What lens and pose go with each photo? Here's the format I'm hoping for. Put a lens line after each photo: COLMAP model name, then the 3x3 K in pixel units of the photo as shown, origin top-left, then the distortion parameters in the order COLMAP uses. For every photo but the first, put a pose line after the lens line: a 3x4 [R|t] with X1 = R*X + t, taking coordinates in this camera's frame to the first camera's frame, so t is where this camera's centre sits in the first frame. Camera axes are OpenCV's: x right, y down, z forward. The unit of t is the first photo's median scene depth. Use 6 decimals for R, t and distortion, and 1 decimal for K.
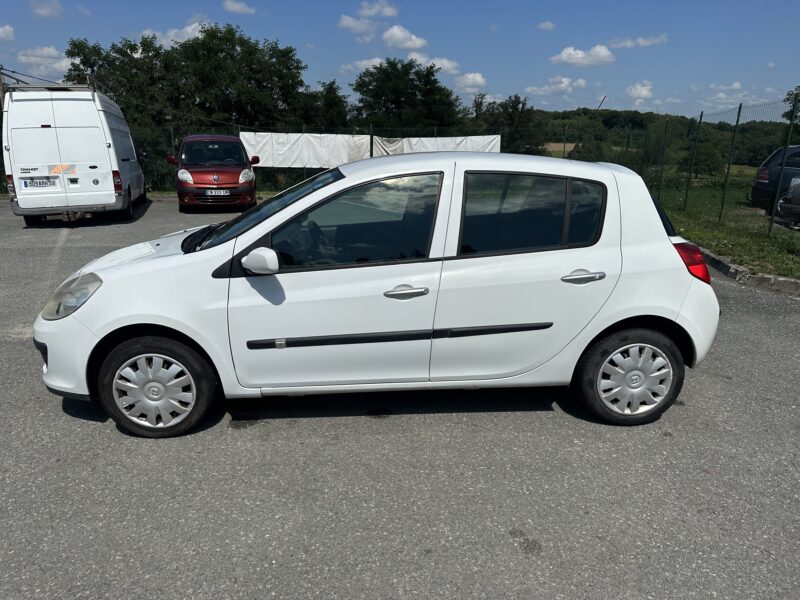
lens RADIAL K [[562.8, 0, 391.3], [0, 562.8, 302.7], [0, 0, 1]] dist [0.023827, -0.026199]
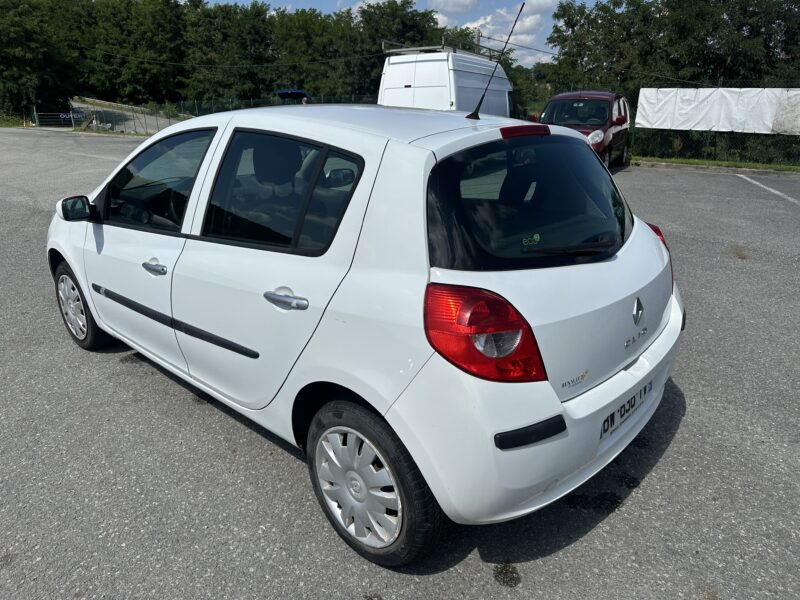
lens RADIAL K [[562.8, 0, 391.3], [0, 562.8, 302.7], [0, 0, 1]] dist [0.023827, -0.026199]
pose [[0.699732, 0.236653, -0.674070, 0.138383], [-0.192725, 0.971089, 0.140868, -0.024994], [0.687919, 0.031340, 0.725110, 0.098232]]
